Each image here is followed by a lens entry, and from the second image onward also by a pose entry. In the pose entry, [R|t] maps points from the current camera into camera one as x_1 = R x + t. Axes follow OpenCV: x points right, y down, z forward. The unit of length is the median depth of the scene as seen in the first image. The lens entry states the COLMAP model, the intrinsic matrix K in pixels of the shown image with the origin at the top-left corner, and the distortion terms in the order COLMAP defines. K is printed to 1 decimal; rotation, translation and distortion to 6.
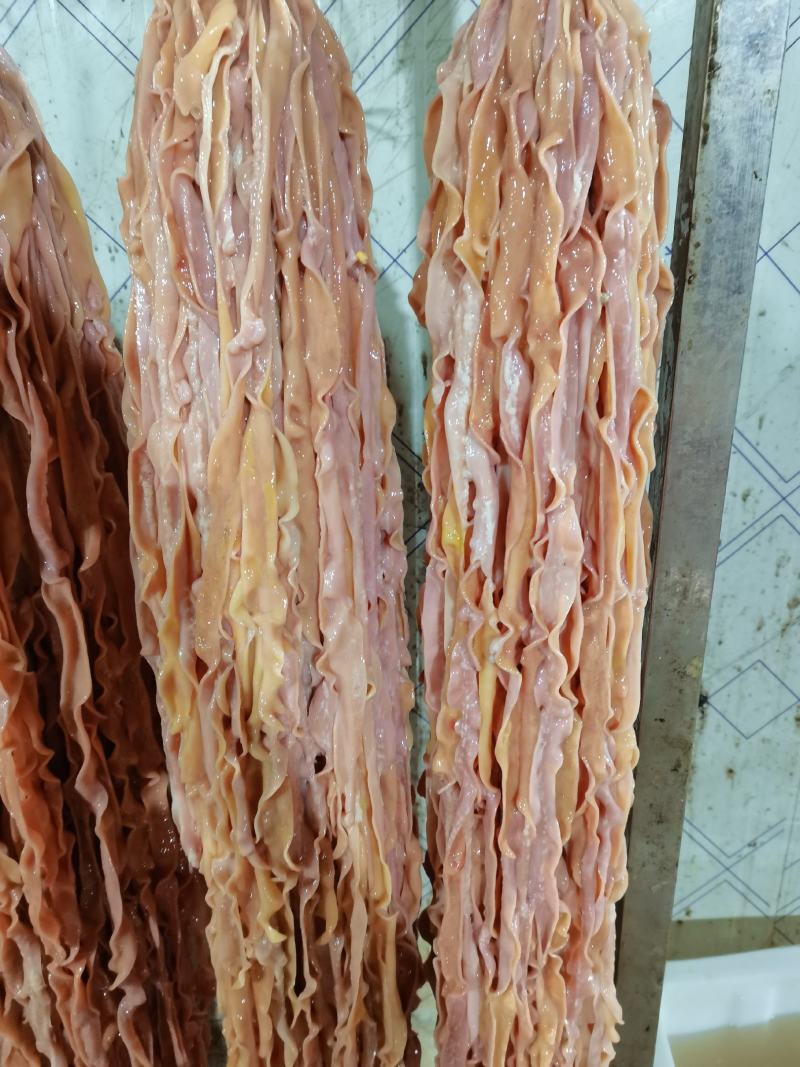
lens RADIAL K [[824.5, 0, 400.0], [0, 824.5, 533.5], [0, 0, 1]] dist [0.065727, -0.094291]
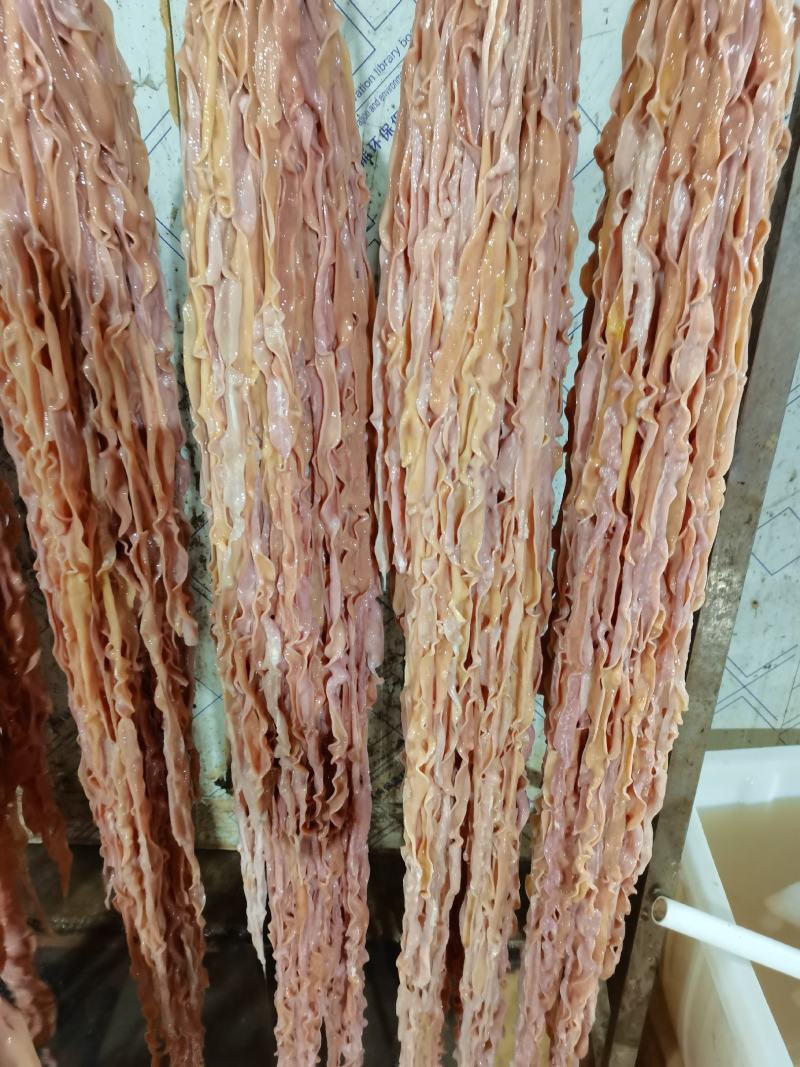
lens RADIAL K [[802.9, 0, 415.5], [0, 802.9, 535.1], [0, 0, 1]] dist [0.037957, -0.037251]
pose [[0.999249, 0.038480, -0.004493, -0.263837], [-0.037714, 0.992716, 0.114420, 0.216189], [0.008863, -0.114164, 0.993422, -0.426647]]
